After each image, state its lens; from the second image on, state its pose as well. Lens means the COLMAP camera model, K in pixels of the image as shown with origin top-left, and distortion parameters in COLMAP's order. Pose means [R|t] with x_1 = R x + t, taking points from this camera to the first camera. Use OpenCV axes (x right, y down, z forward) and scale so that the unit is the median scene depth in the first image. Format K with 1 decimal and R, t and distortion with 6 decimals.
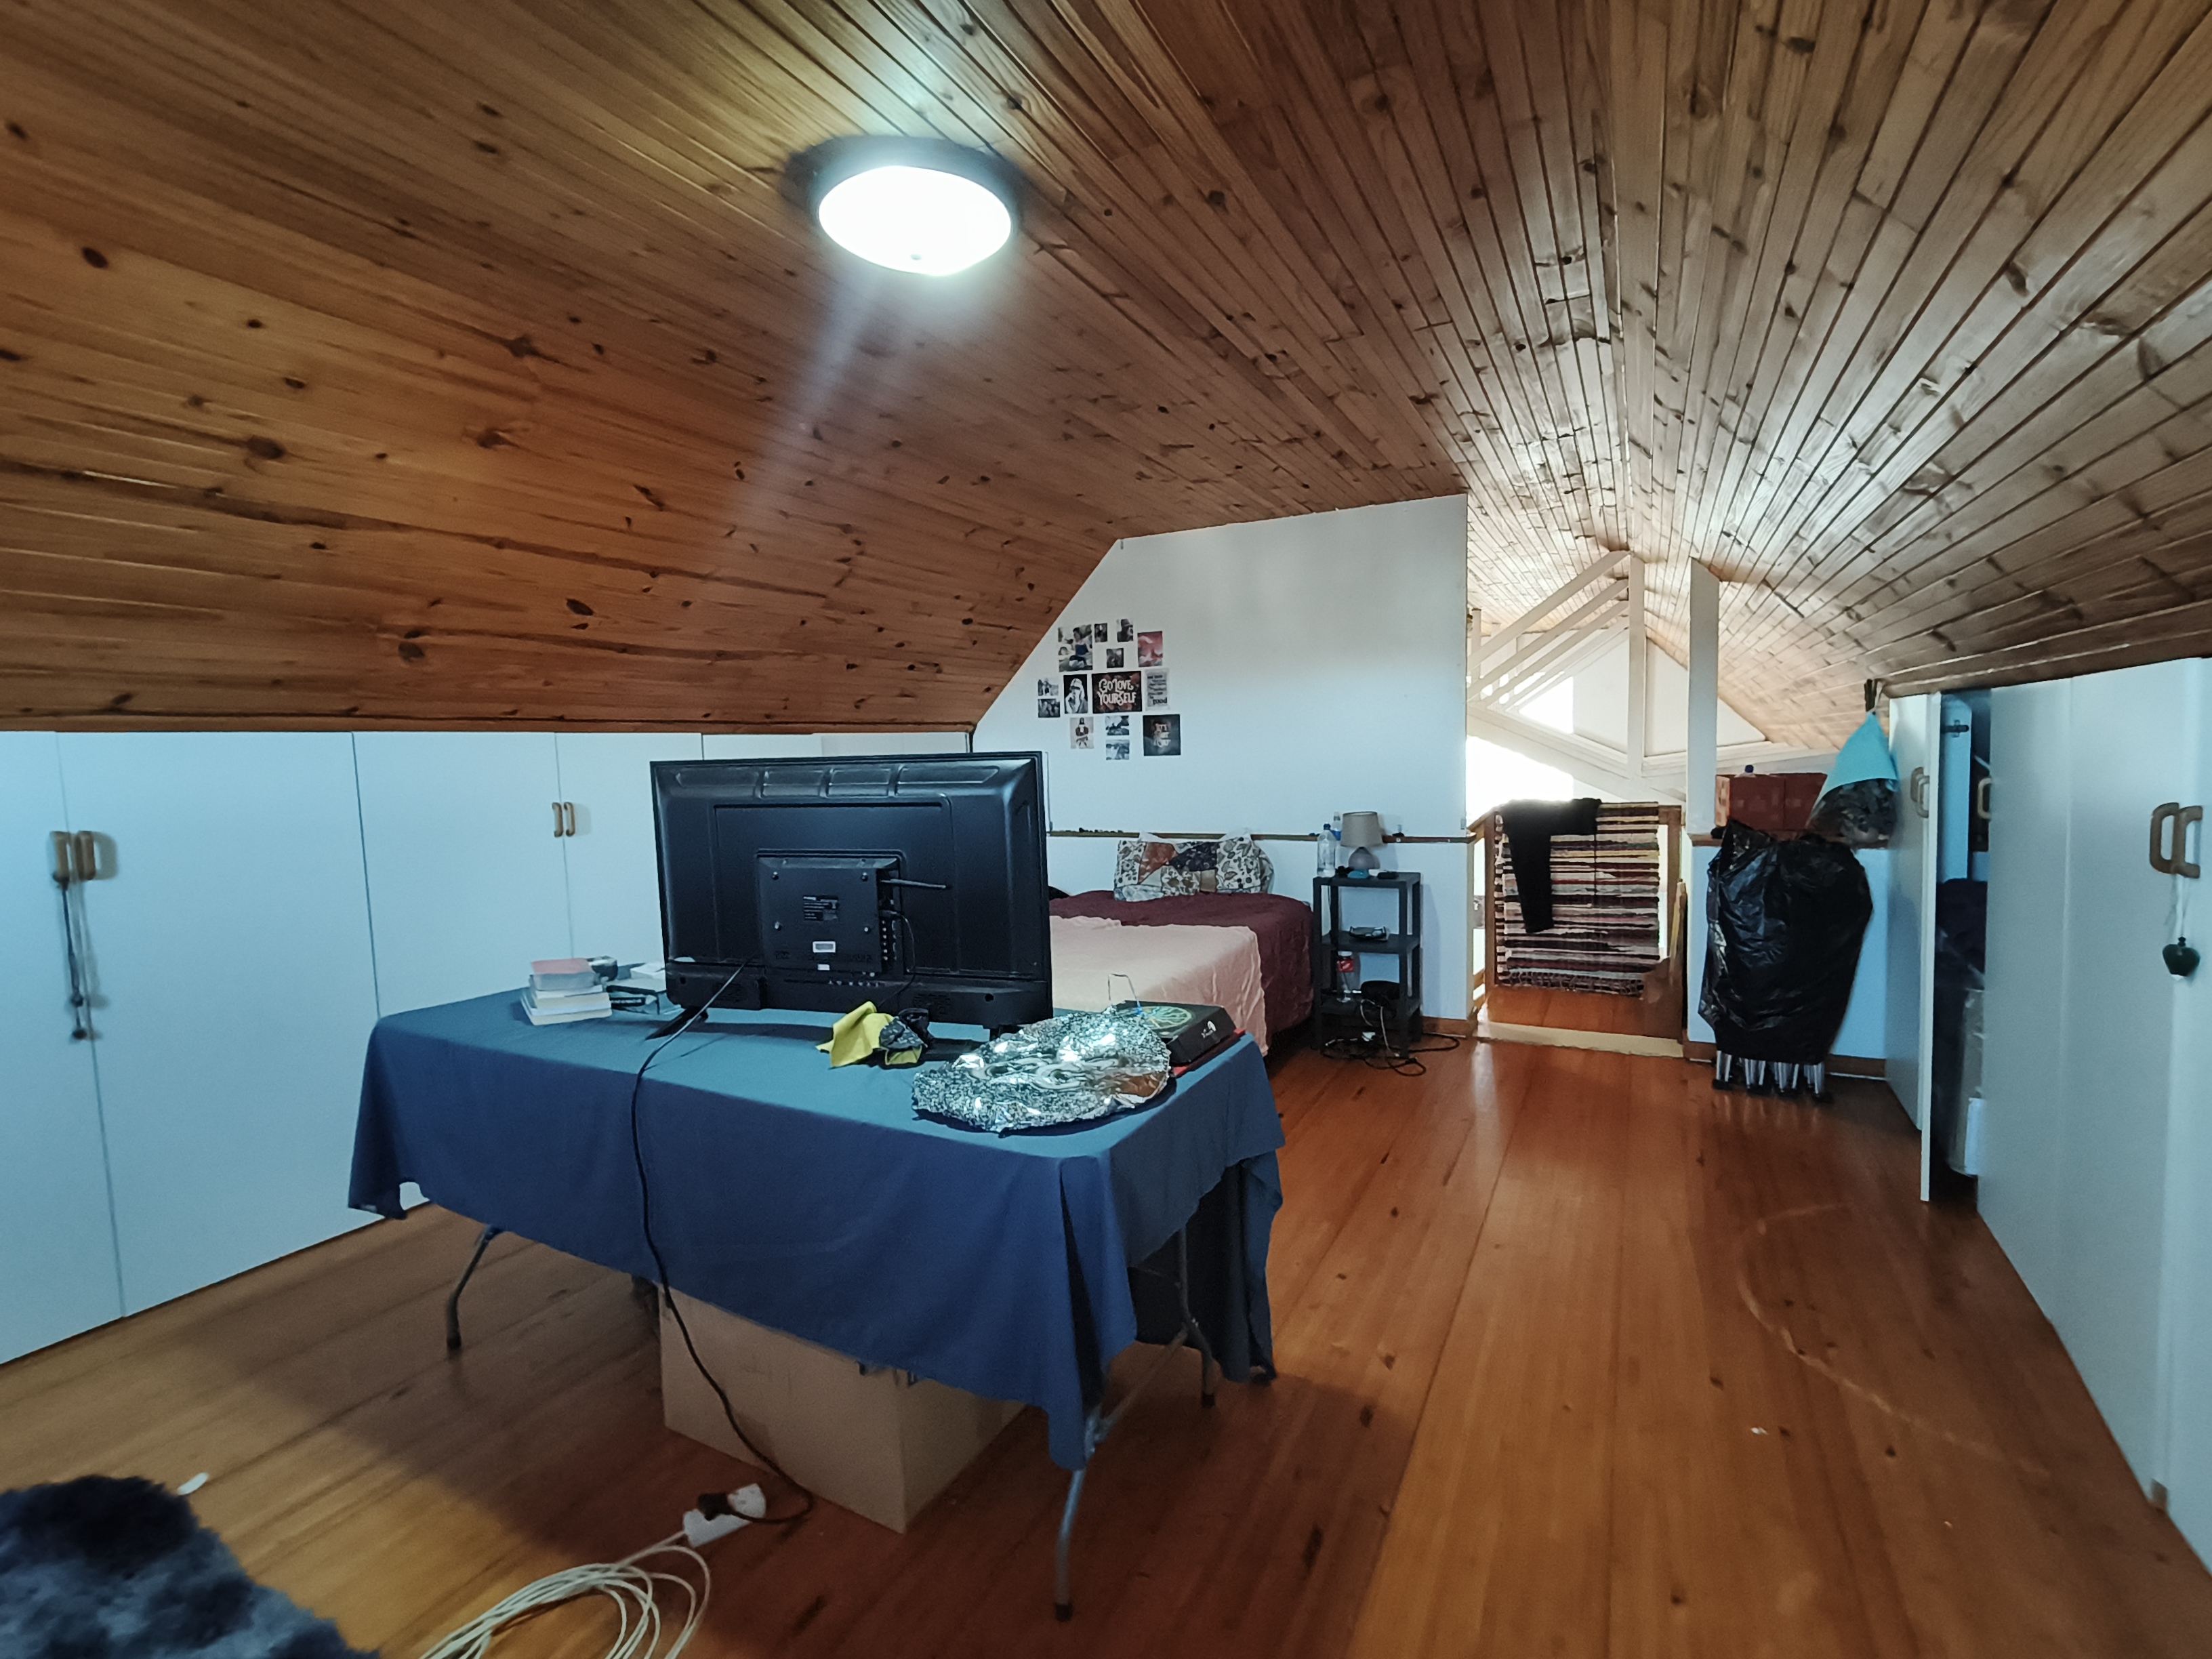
lens RADIAL K [[1030.6, 0, 1104.2], [0, 1030.6, 832.0], [0, 0, 1]] dist [0.013876, -0.000890]
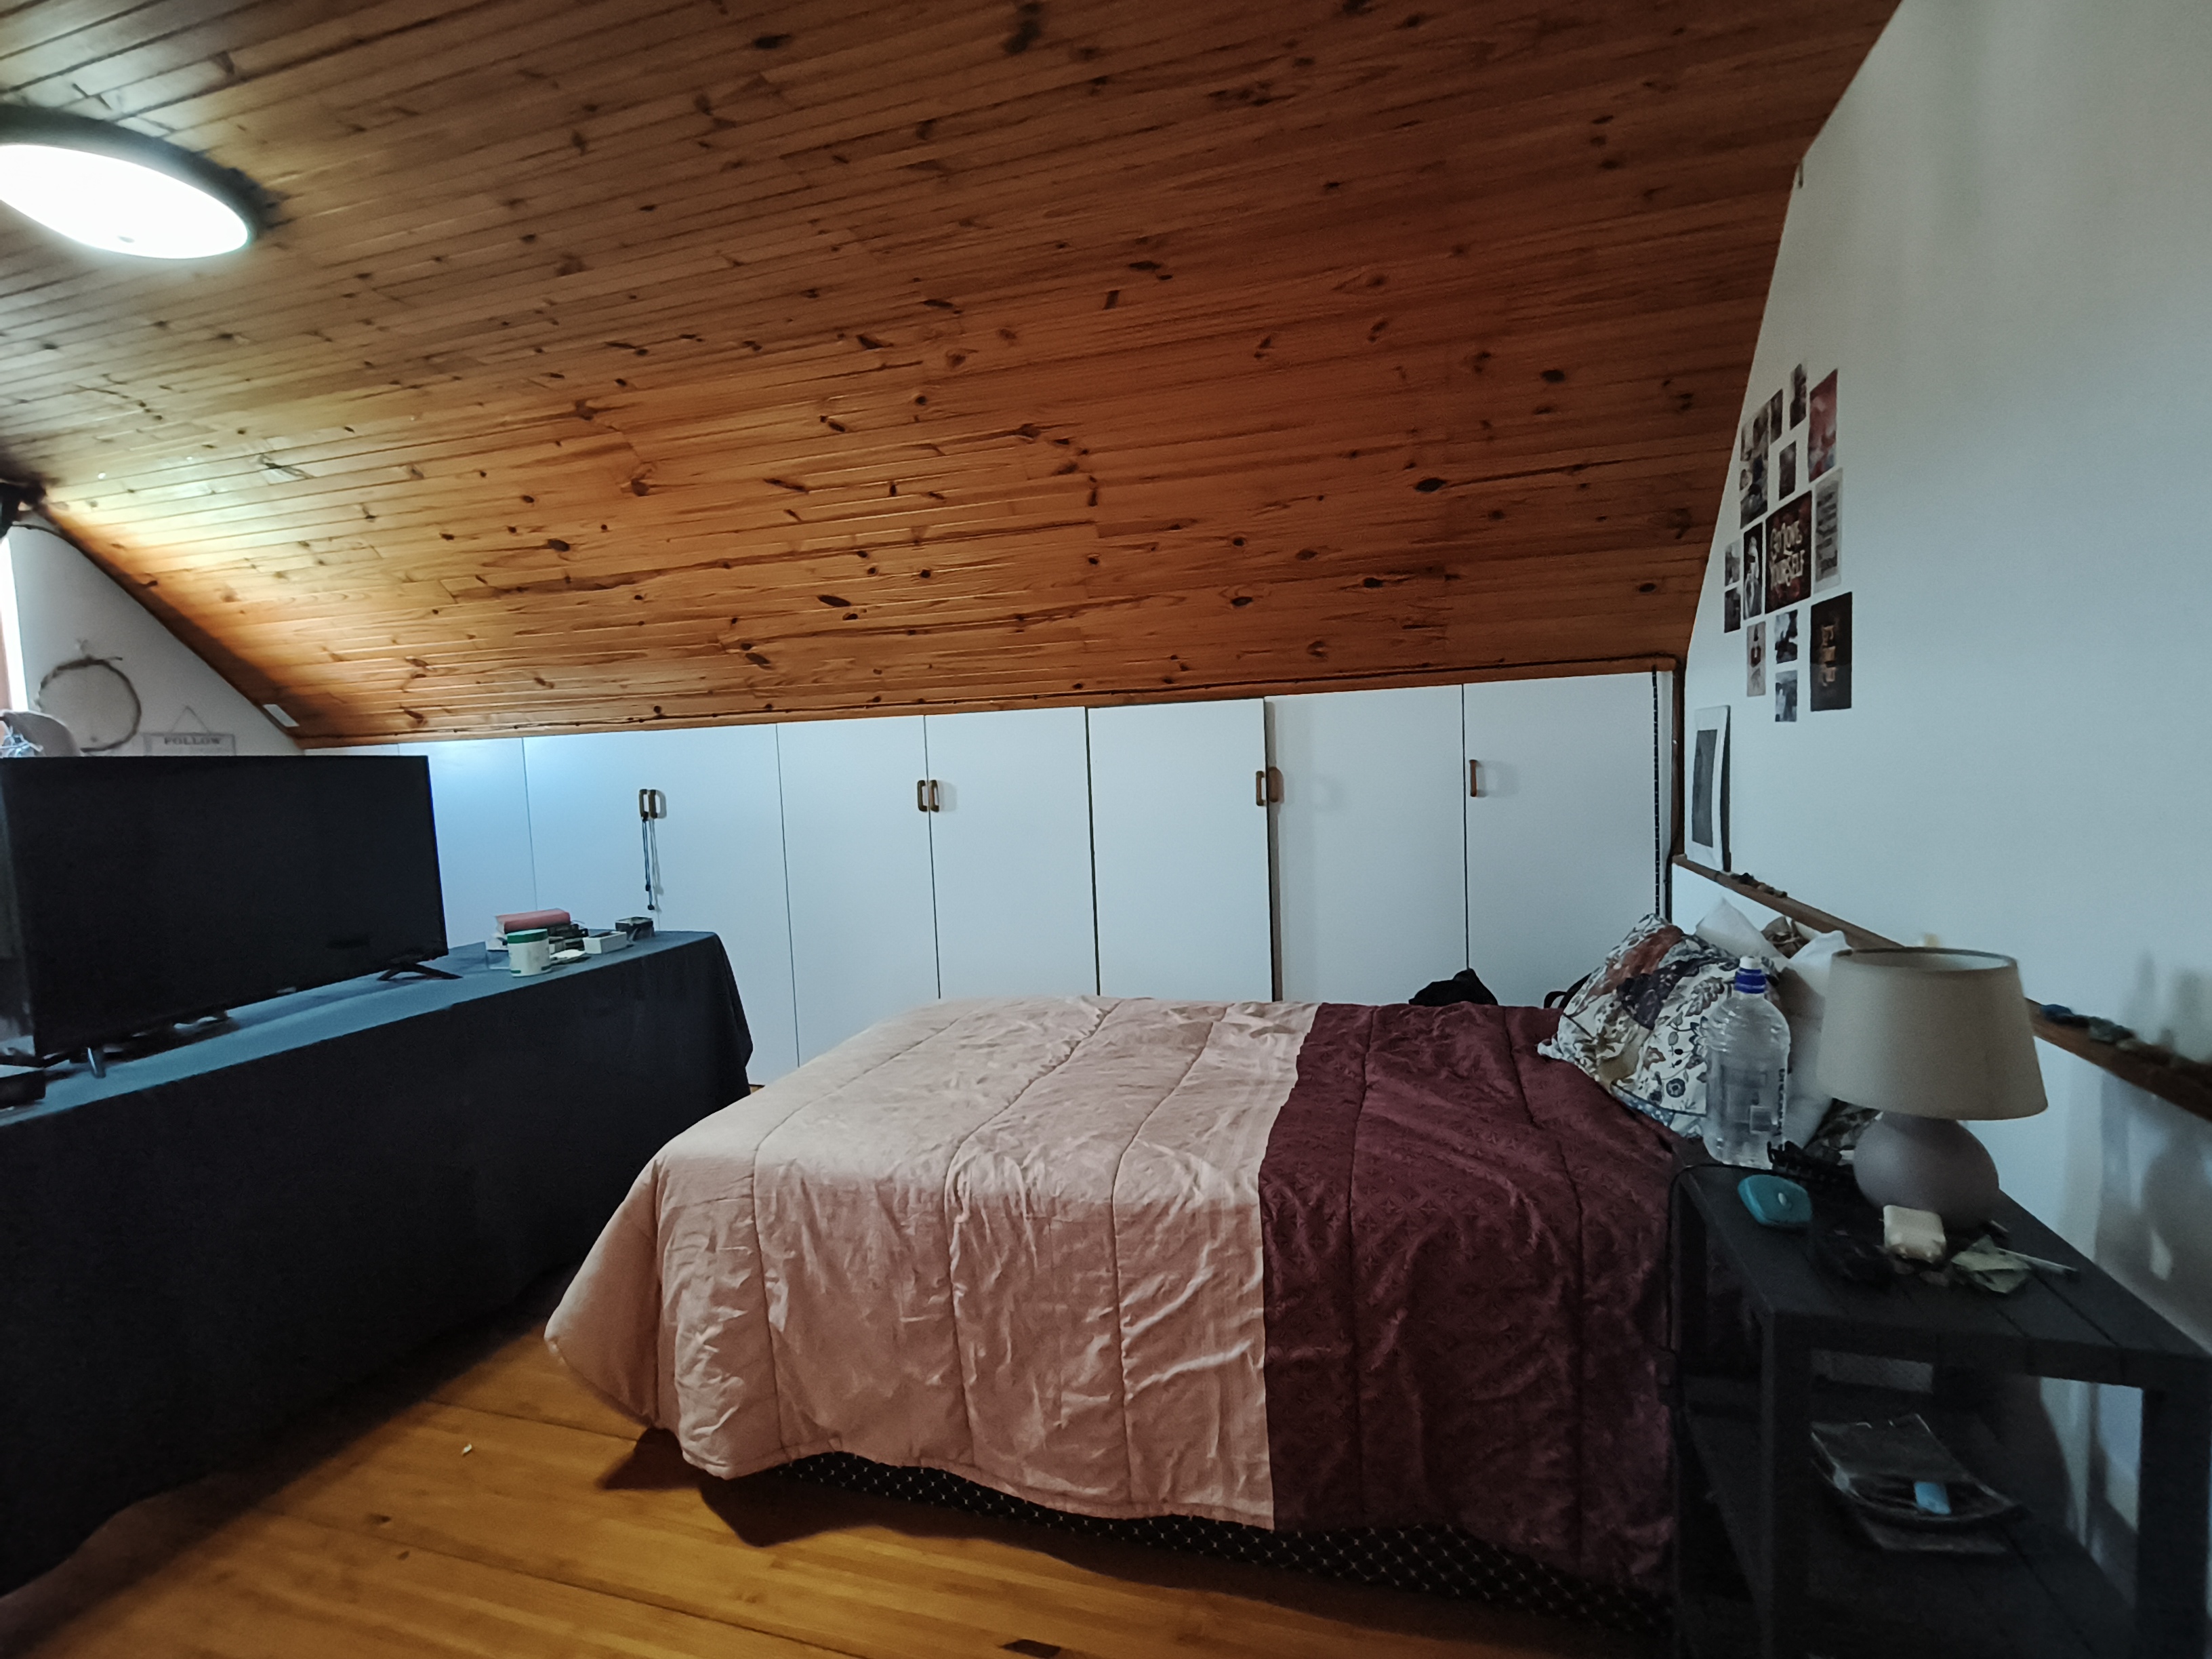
lens RADIAL K [[1030.6, 0, 1104.2], [0, 1030.6, 832.0], [0, 0, 1]] dist [0.013876, -0.000890]
pose [[0.181335, 0.093256, -0.978990, 0.622093], [-0.042497, 0.995307, 0.086939, -0.084224], [0.982503, 0.025839, 0.184447, 1.097241]]
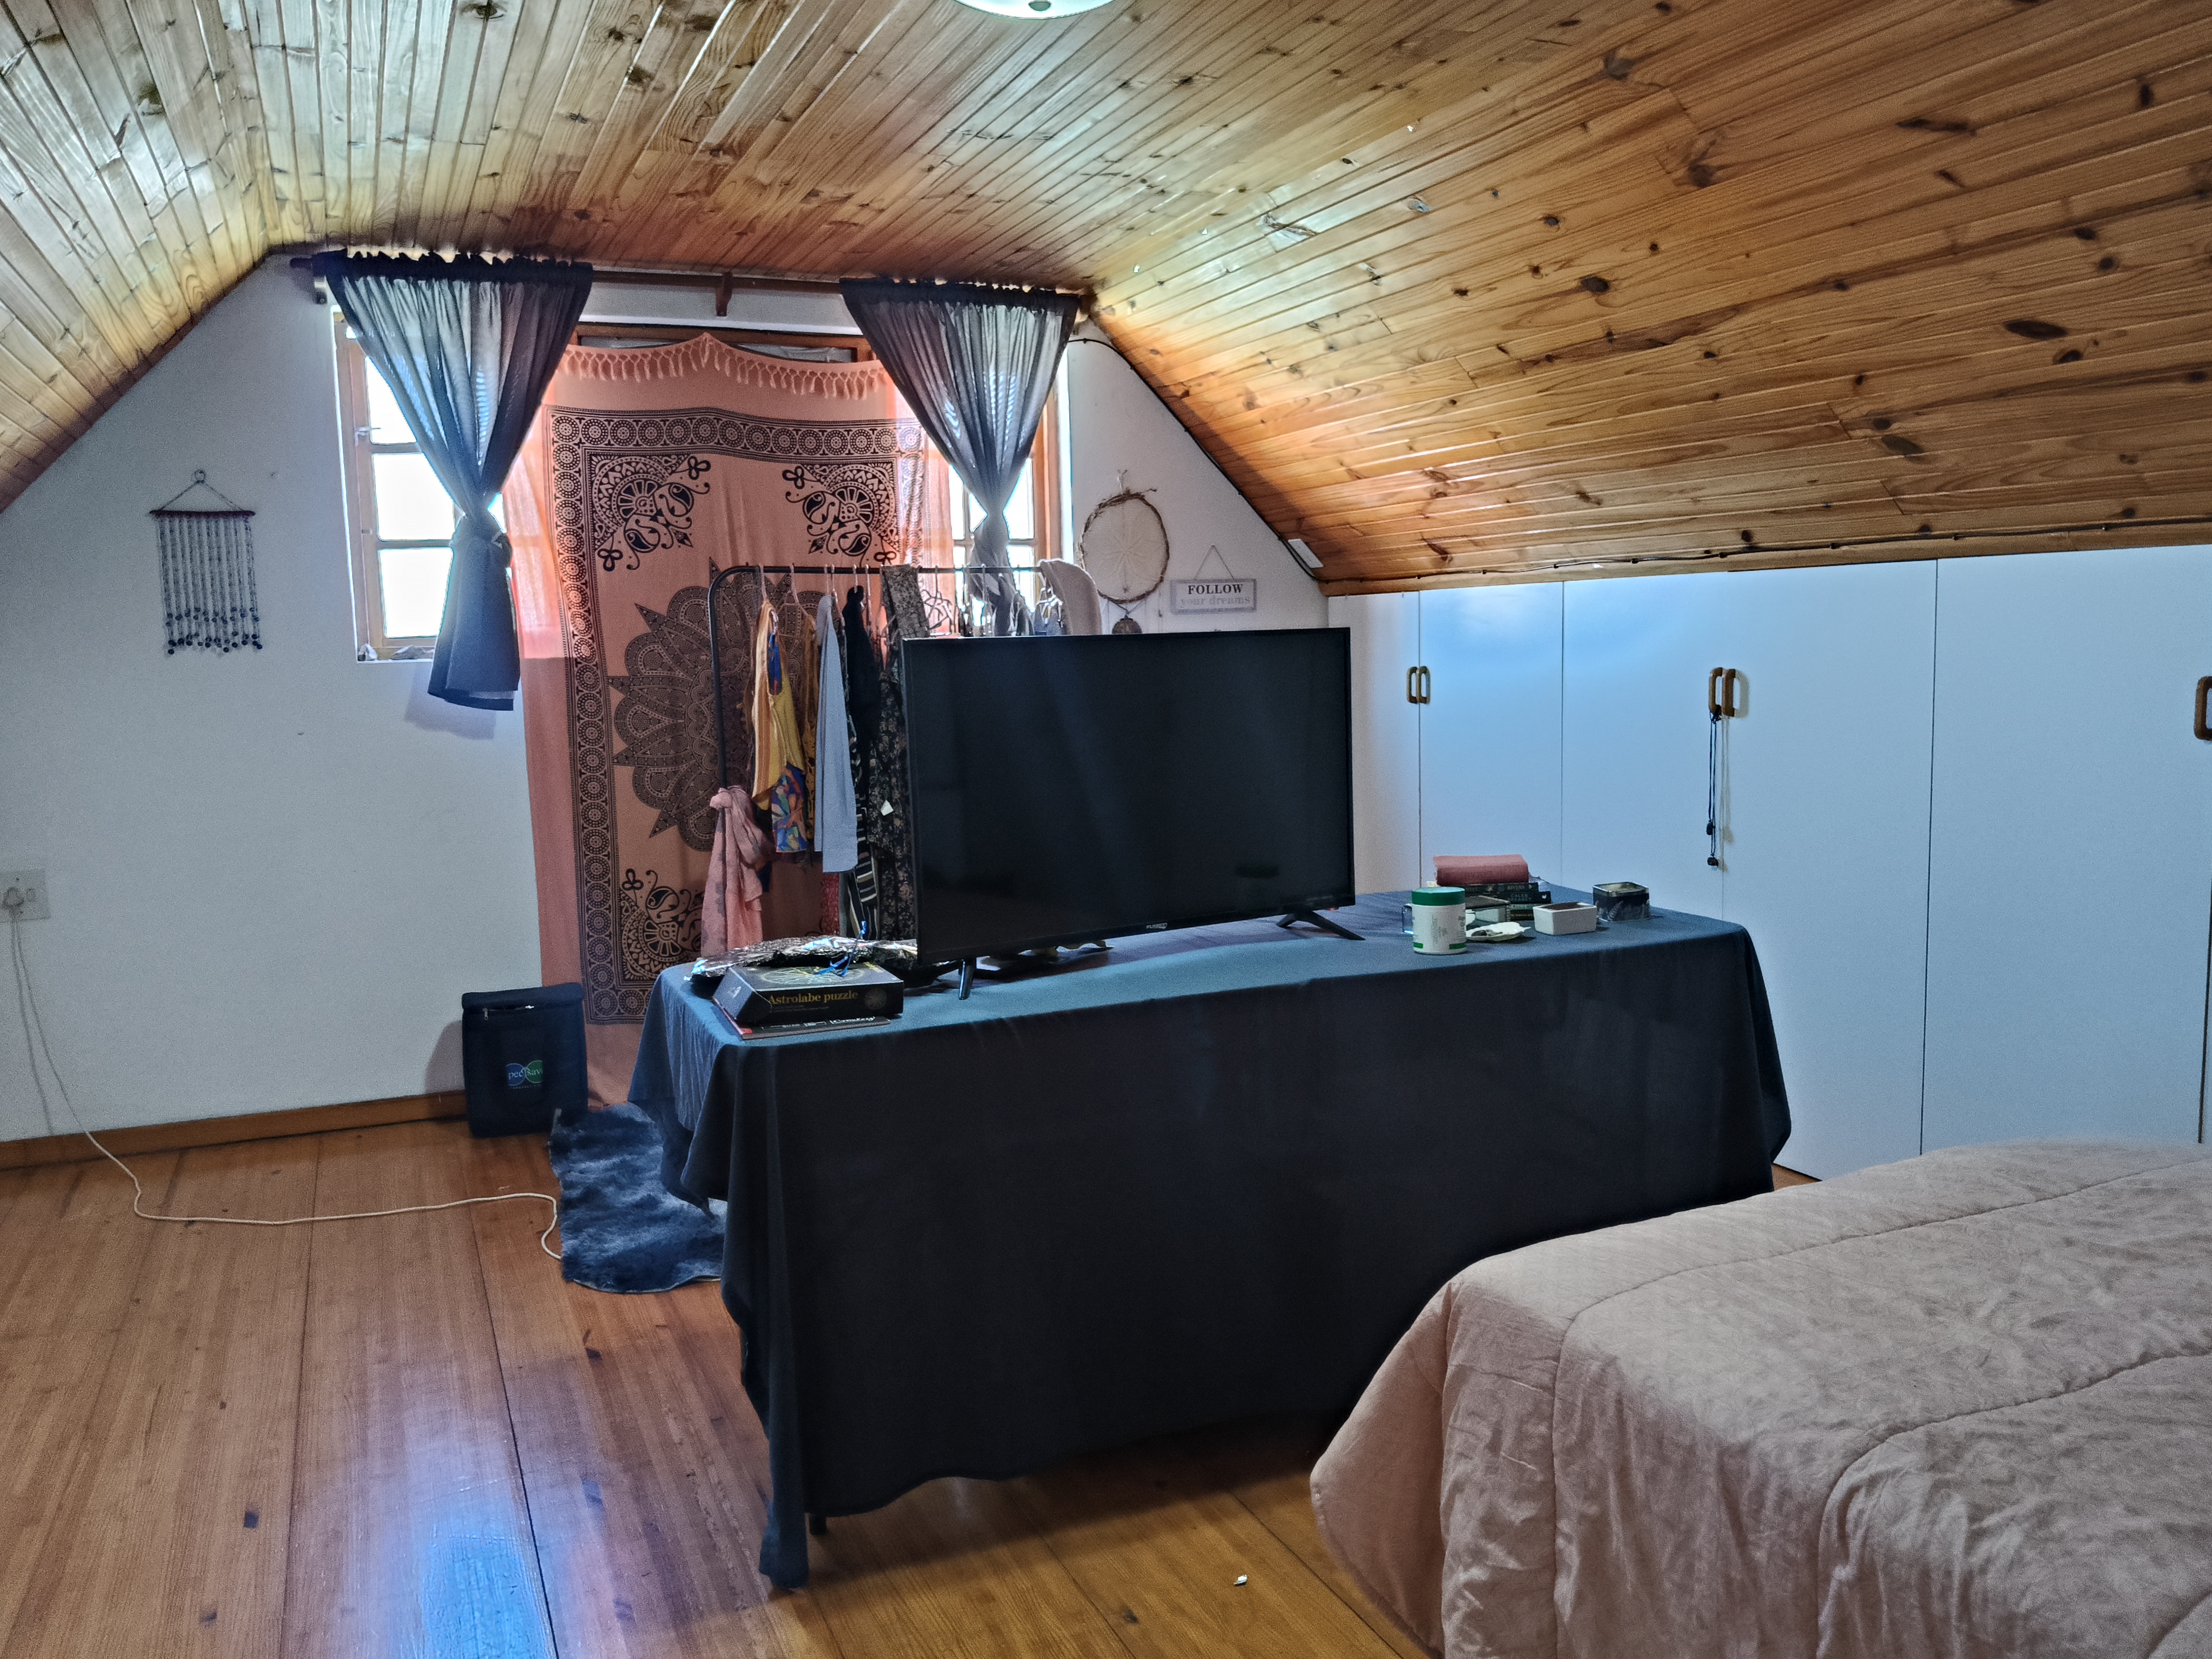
lens RADIAL K [[1722.4, 0, 1128.5], [0, 1722.4, 827.8], [0, 0, 1]] dist [0.031265, -0.087246]
pose [[-0.617353, 0.133661, -0.775248, 0.561308], [-0.018816, 0.982670, 0.184407, -0.115624], [0.786461, 0.128431, -0.604140, 1.226848]]
